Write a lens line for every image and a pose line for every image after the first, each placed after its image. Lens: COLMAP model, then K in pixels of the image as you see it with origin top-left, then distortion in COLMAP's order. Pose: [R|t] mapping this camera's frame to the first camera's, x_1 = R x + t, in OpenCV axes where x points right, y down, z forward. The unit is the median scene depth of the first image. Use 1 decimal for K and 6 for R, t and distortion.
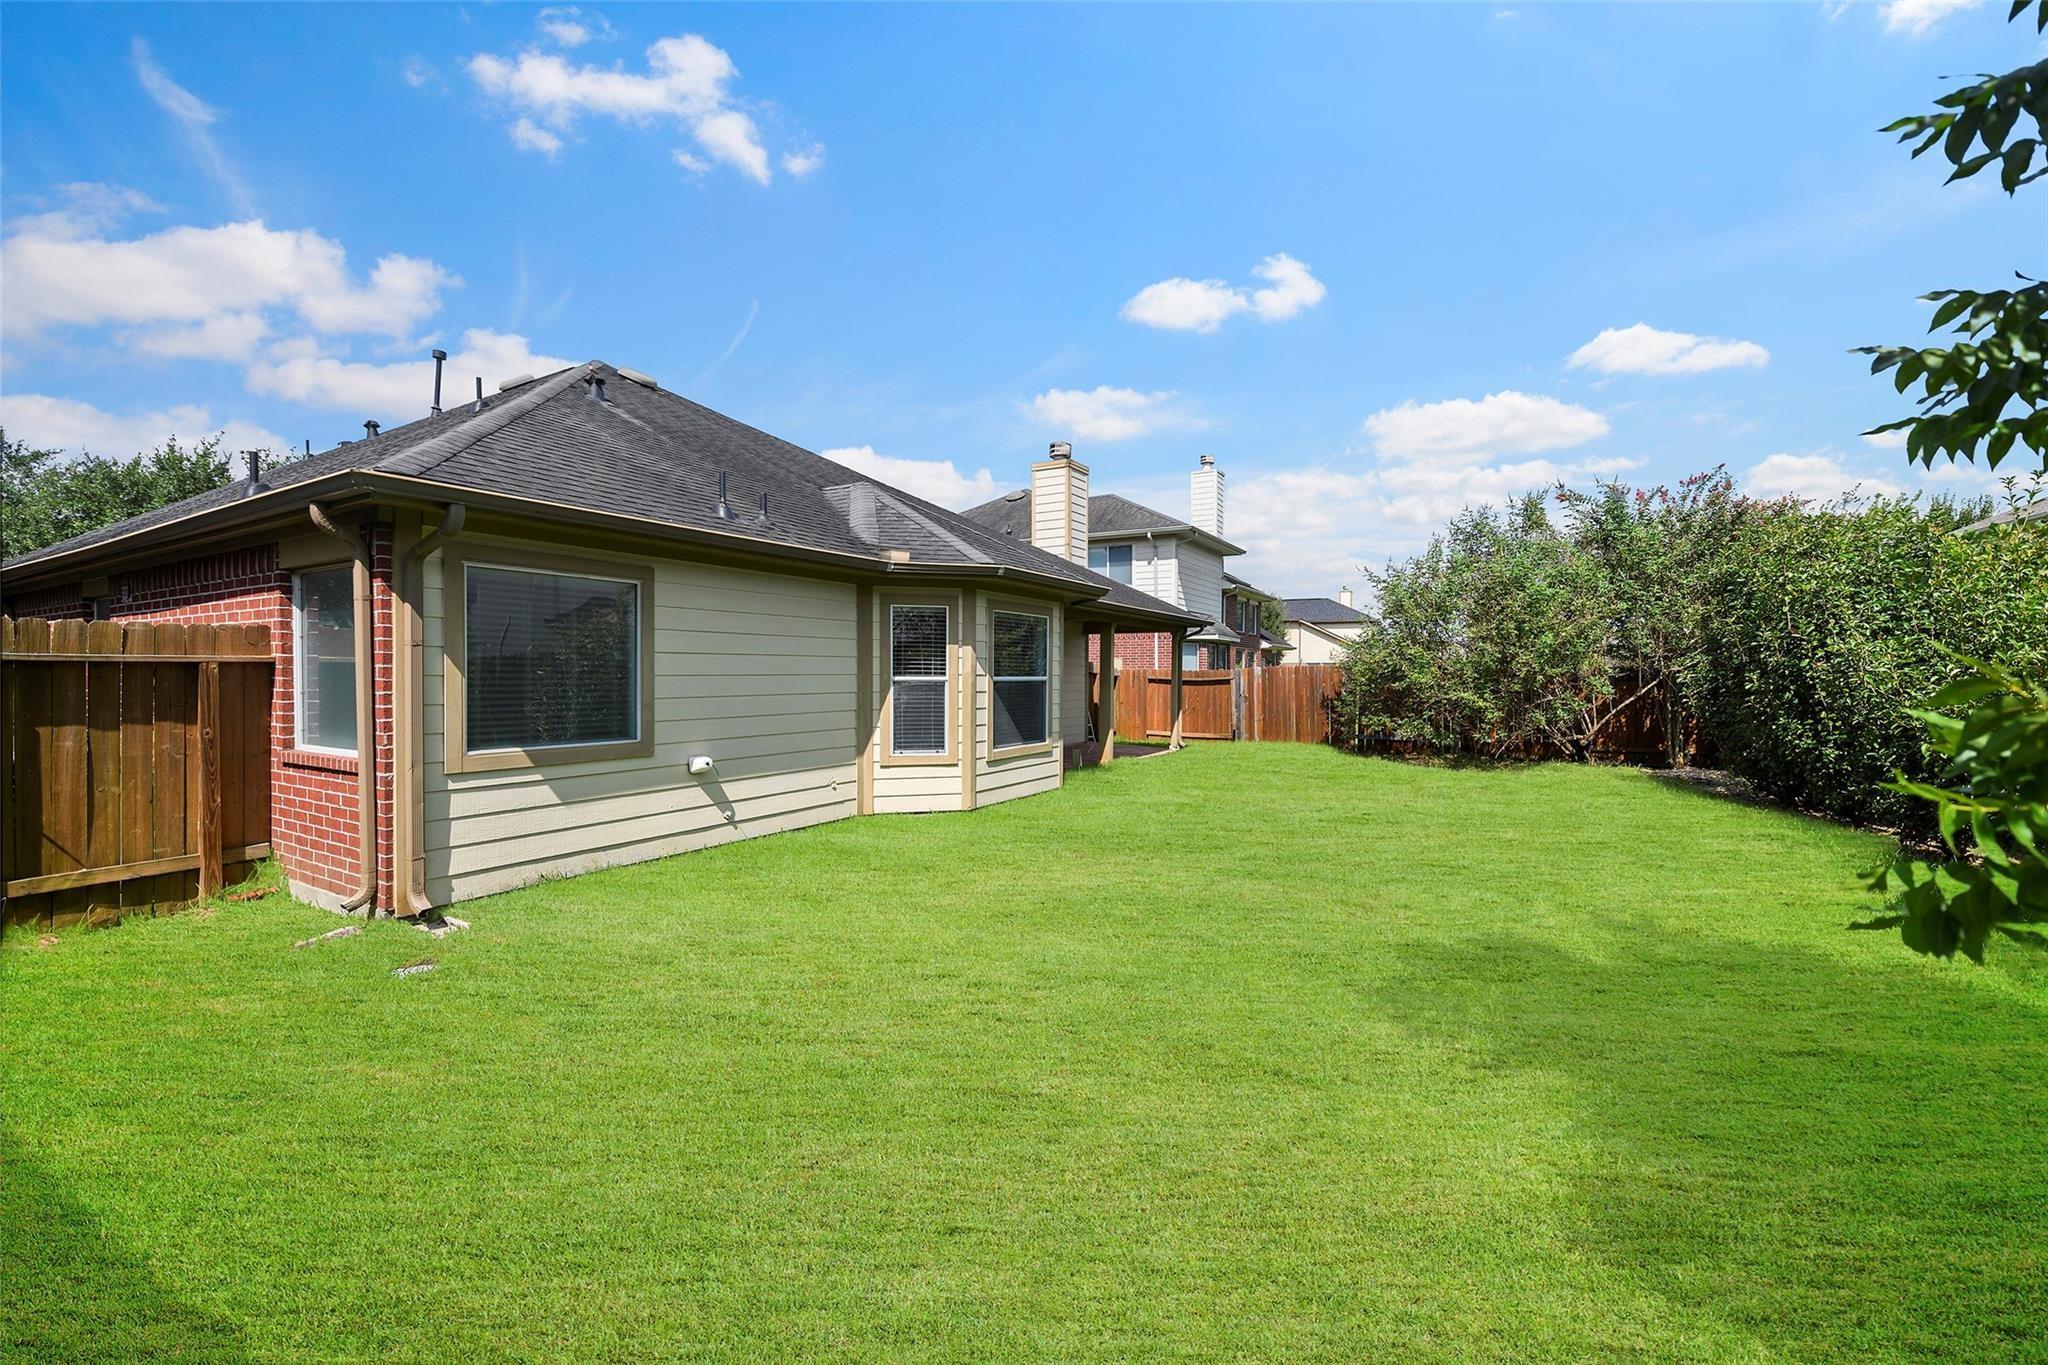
lens RADIAL K [[823.1, 0, 1020.8], [0, 823.1, 677.7], [0, 0, 1]] dist [-0.006243, 0.000078]
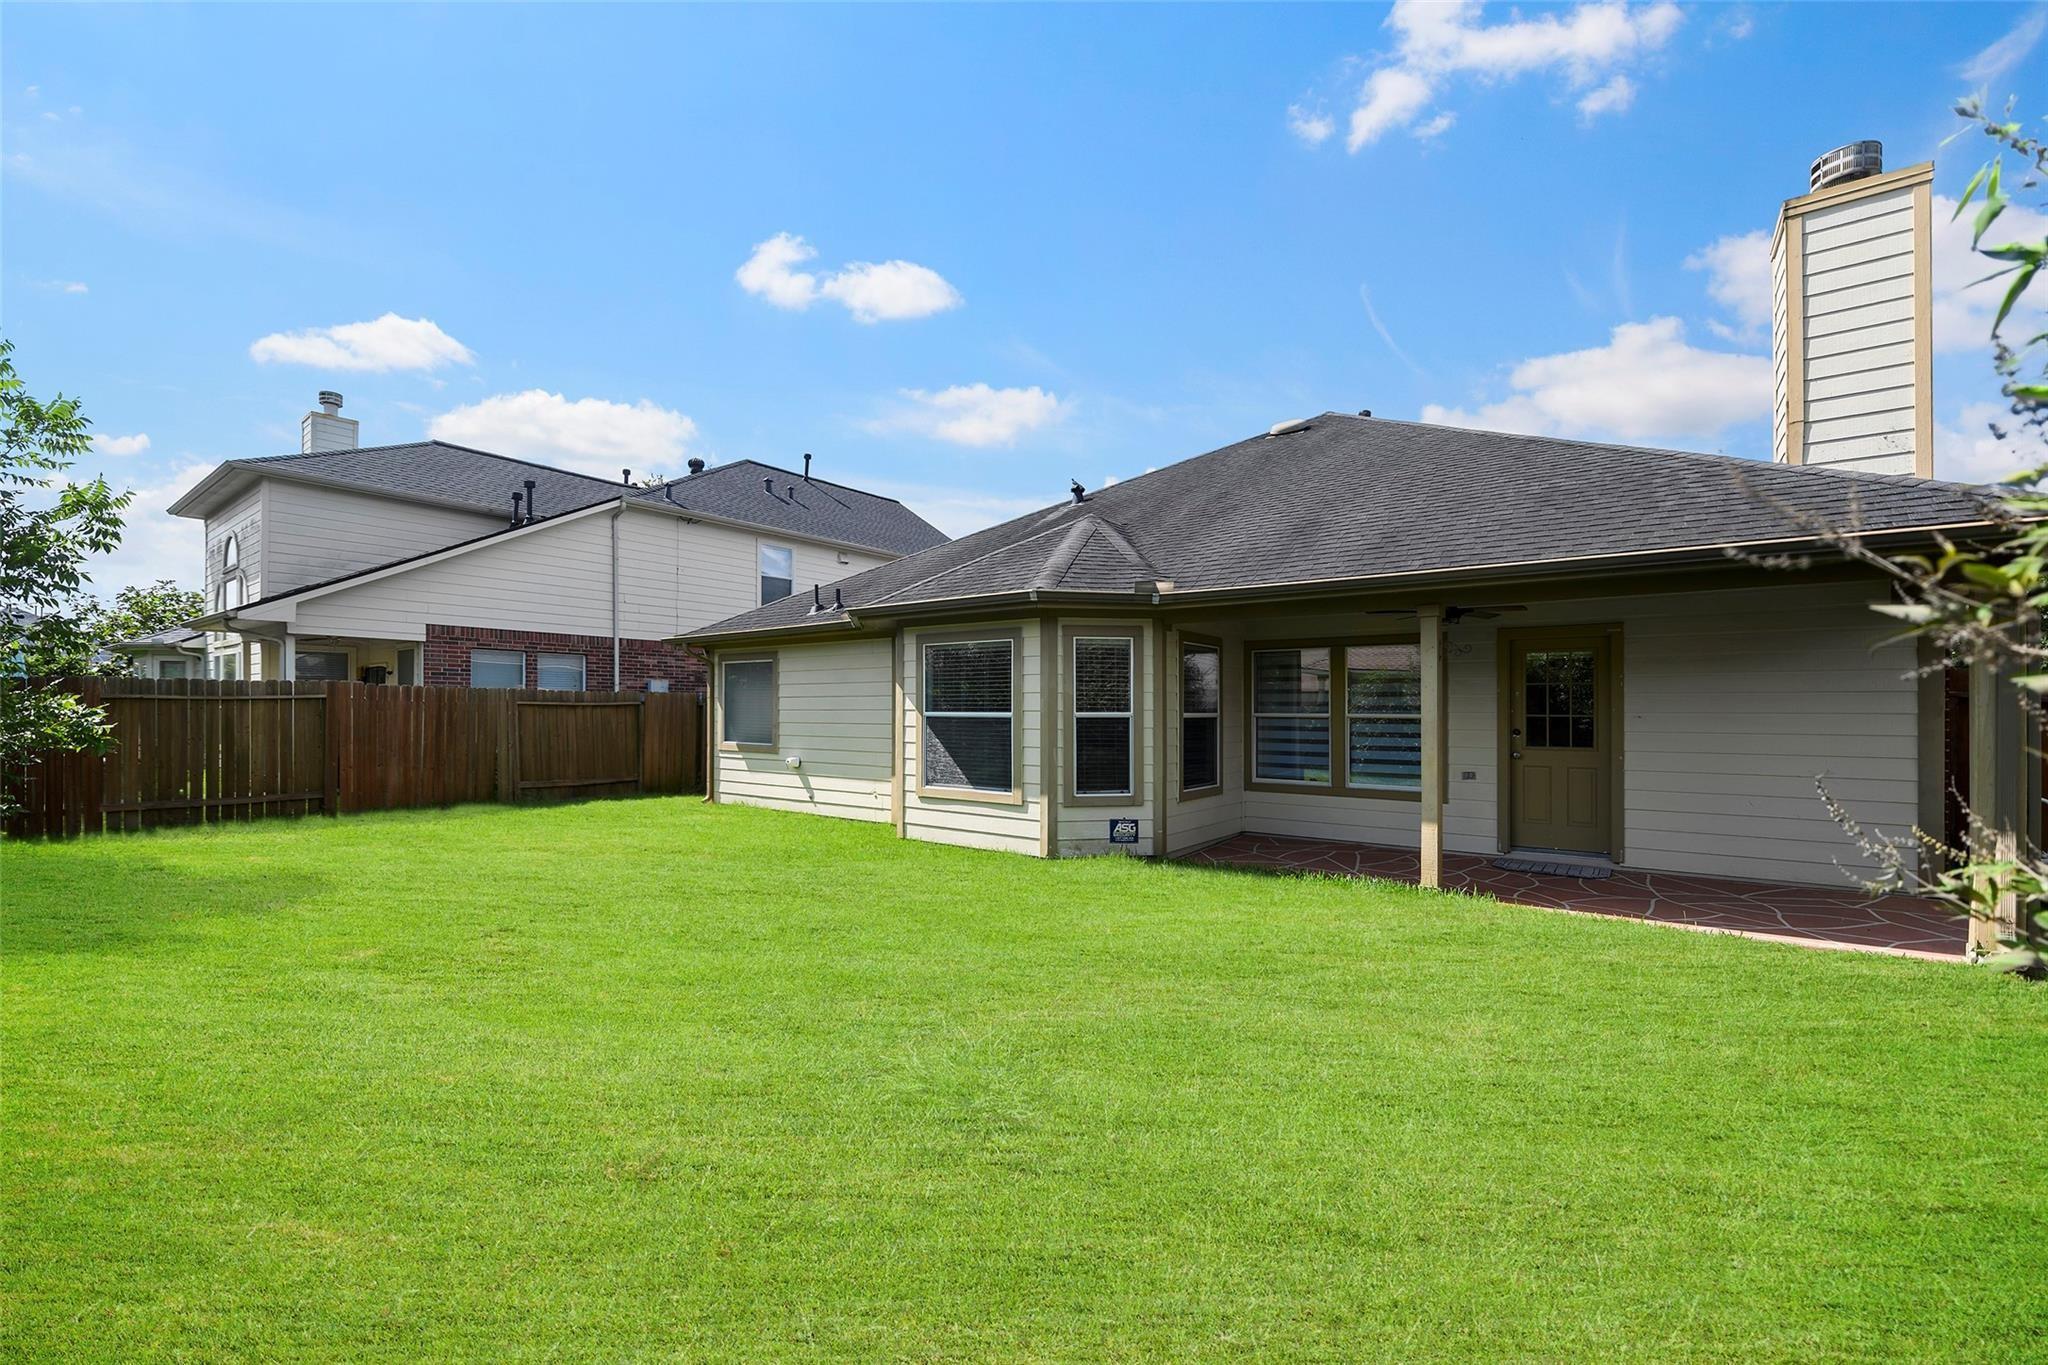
lens RADIAL K [[823.1, 0, 1020.8], [0, 823.1, 677.7], [0, 0, 1]] dist [-0.006243, 0.000078]
pose [[-0.102956, -0.042967, -0.993757, 0.957852], [-0.008934, 0.999066, -0.042271, -0.001198], [0.994646, 0.004526, -0.103244, 1.238847]]
